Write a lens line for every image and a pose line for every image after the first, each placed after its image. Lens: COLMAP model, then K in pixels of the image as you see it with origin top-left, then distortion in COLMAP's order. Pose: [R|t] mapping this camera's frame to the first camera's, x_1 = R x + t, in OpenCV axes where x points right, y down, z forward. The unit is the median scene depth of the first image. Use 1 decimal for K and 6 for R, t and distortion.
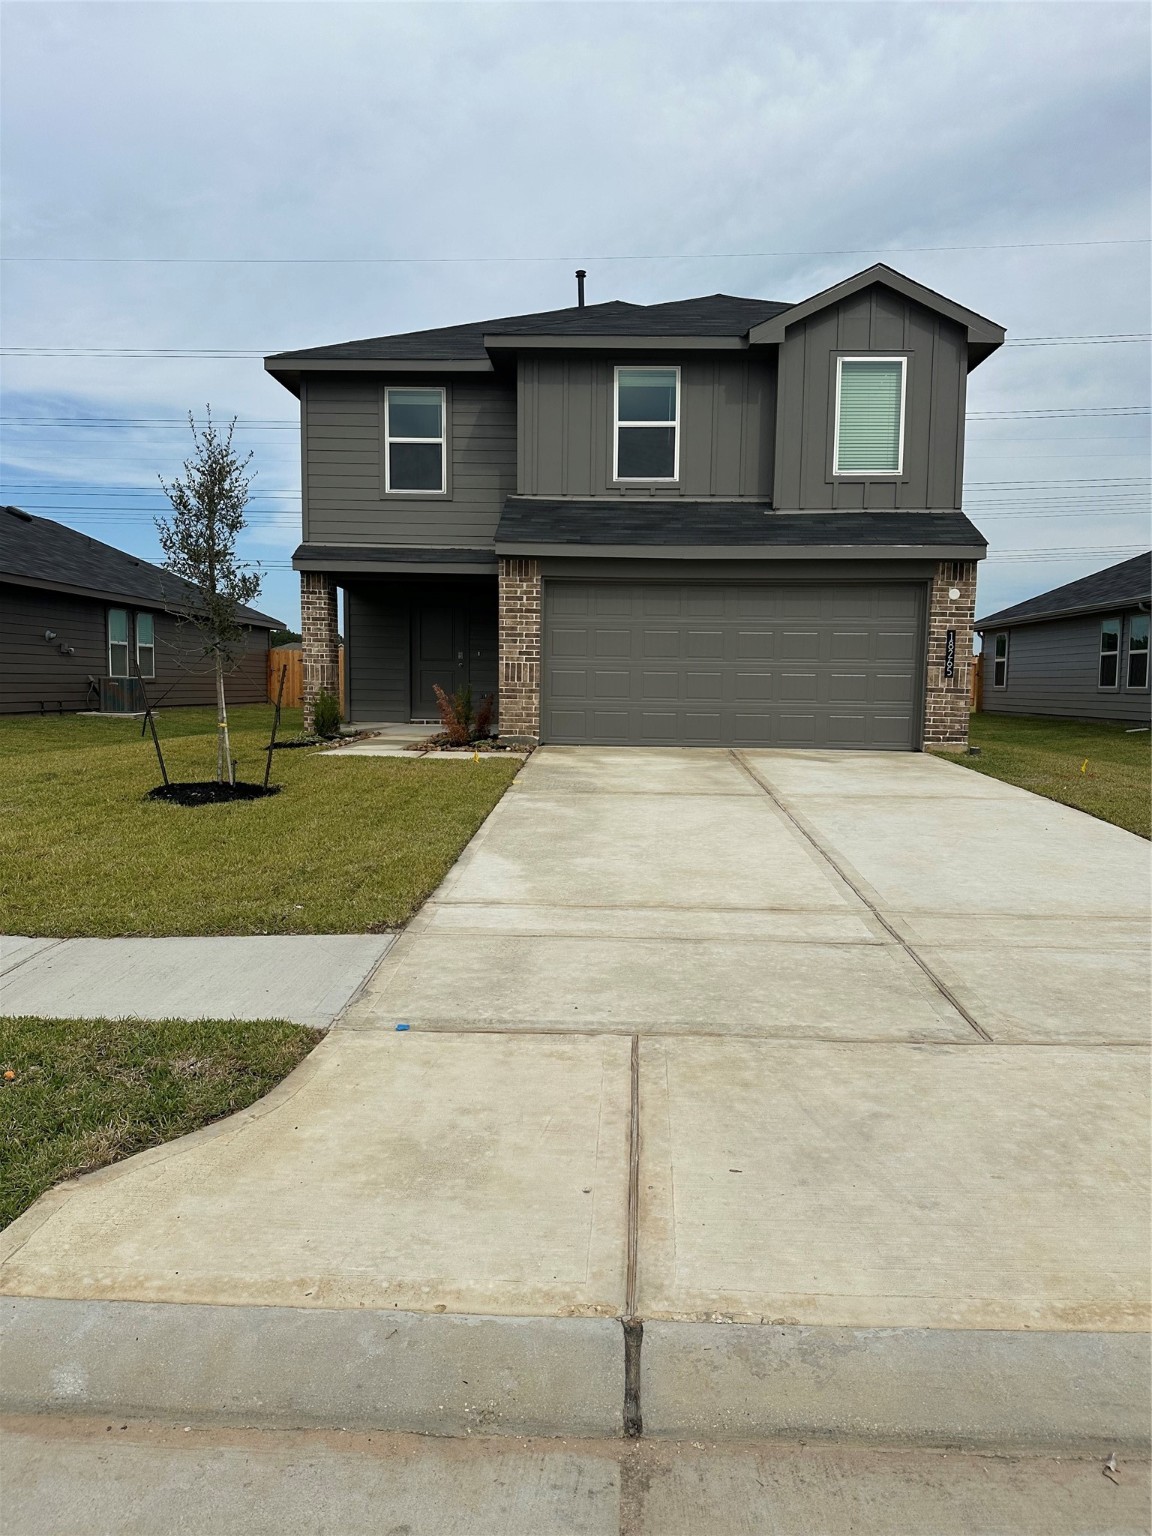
lens RADIAL K [[1064.2, 0, 576.0], [0, 1064.2, 768.0], [0, 0, 1]] dist [0.101840, -0.168391]
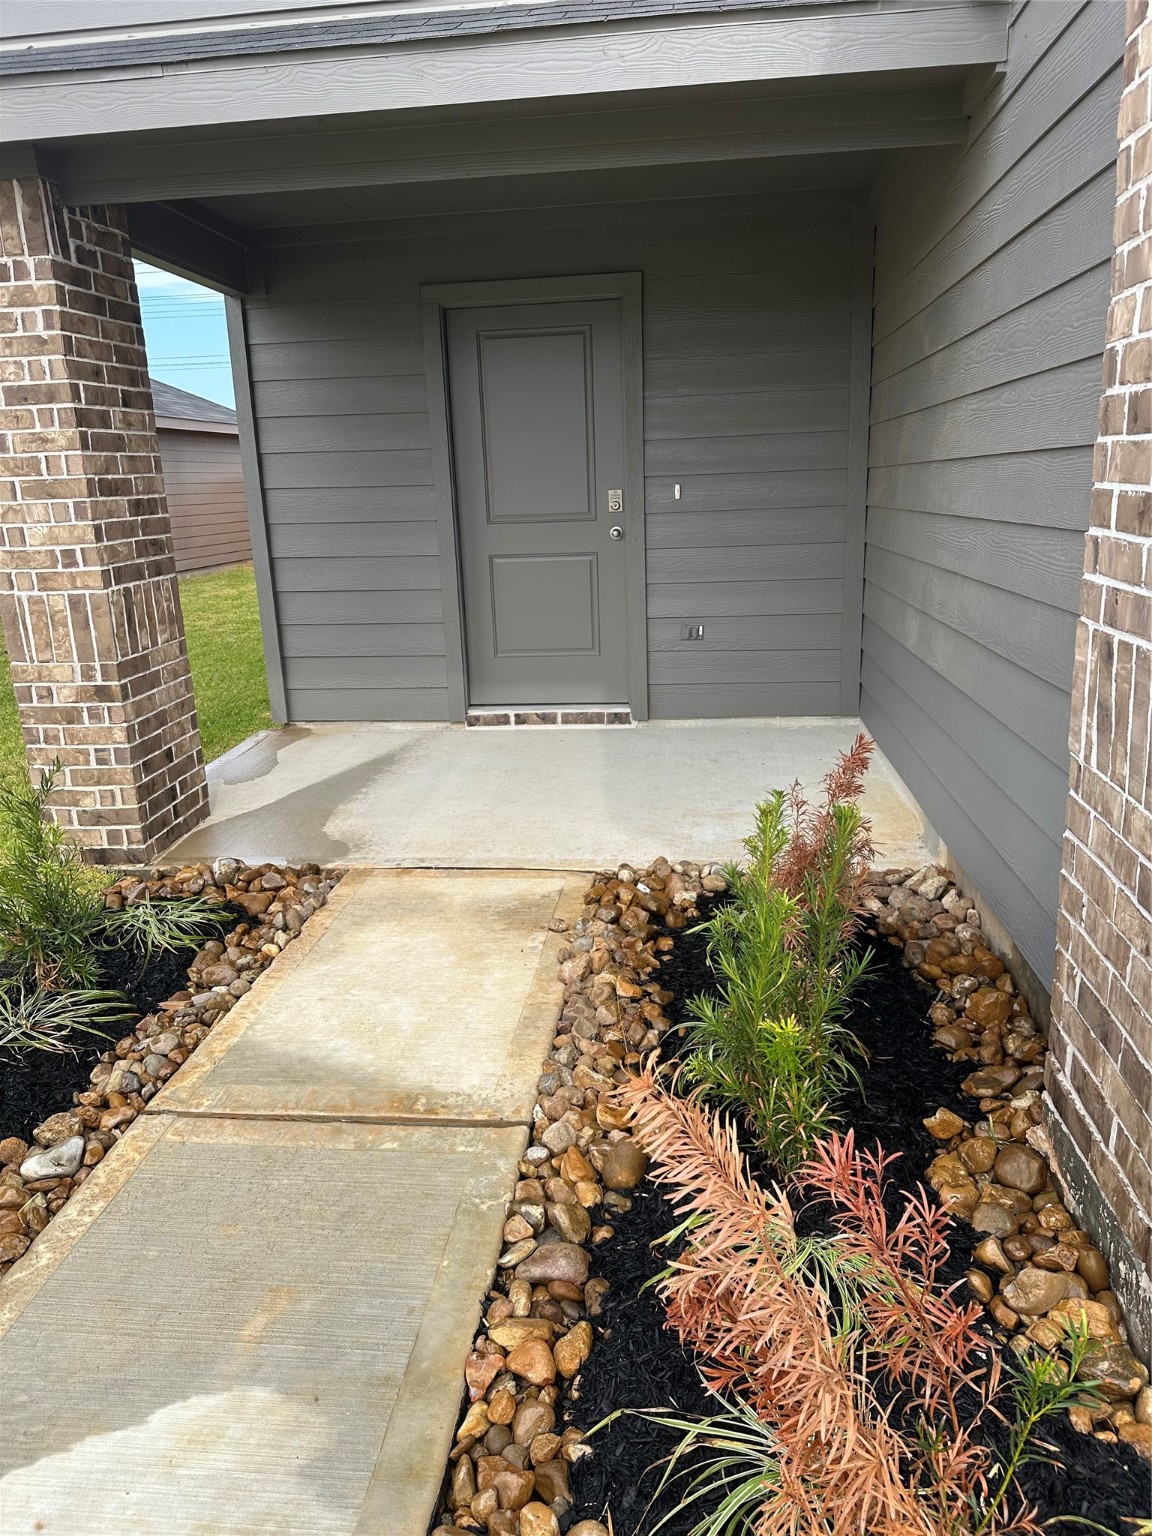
lens RADIAL K [[1064.2, 0, 576.0], [0, 1064.2, 768.0], [0, 0, 1]] dist [0.101840, -0.168391]
pose [[0.996057, -0.030198, -0.083415, -0.107331], [0.045295, 0.981597, 0.185515, -0.097557], [0.076278, -0.188562, 0.979095, 0.763657]]
